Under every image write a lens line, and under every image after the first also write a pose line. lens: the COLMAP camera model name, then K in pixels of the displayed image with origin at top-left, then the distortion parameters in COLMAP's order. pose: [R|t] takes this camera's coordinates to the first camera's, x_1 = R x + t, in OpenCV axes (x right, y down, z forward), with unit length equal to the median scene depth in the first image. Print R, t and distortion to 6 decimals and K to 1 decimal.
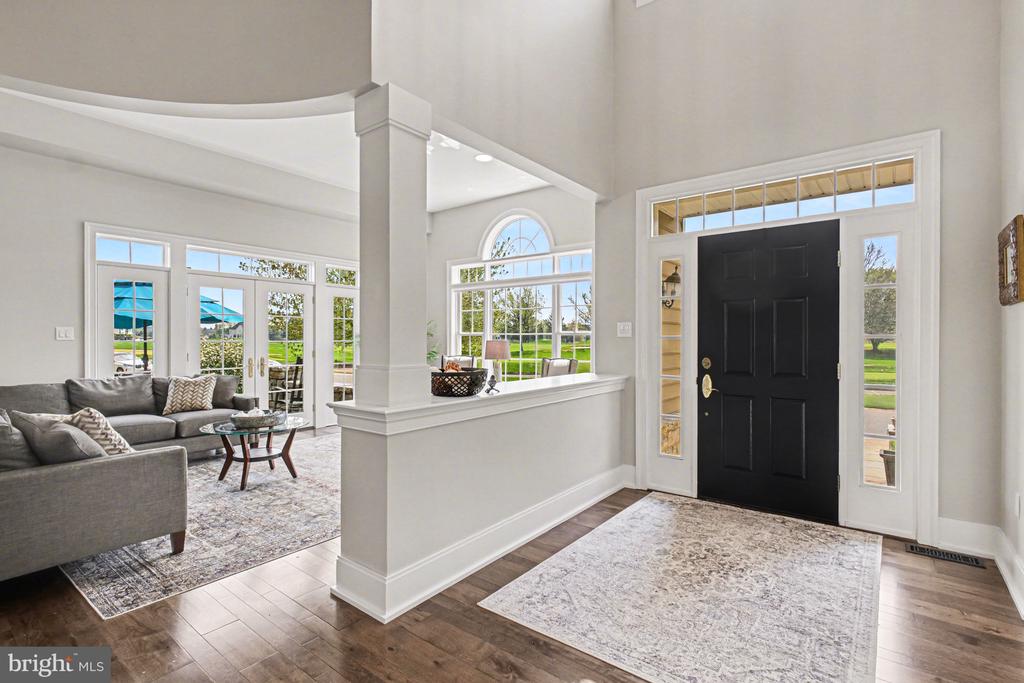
lens RADIAL K [[484.6, 0, 512.4], [0, 484.6, 340.6], [0, 0, 1]] dist [-0.003184, -0.000370]
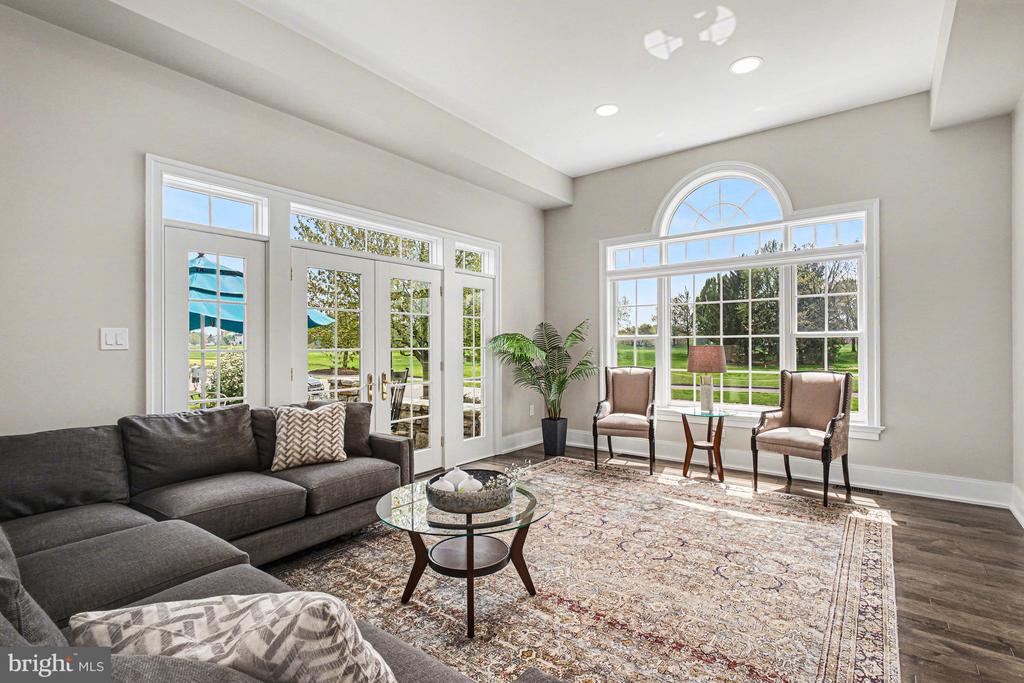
lens RADIAL K [[484.6, 0, 511.9], [0, 484.6, 342.3], [0, 0, 1]] dist [-0.003184, -0.000370]
pose [[0.999947, -0.006097, -0.008350, -0.417922], [0.006039, 0.999958, -0.006936, -0.002901], [0.008392, 0.006885, 0.999941, 0.395557]]
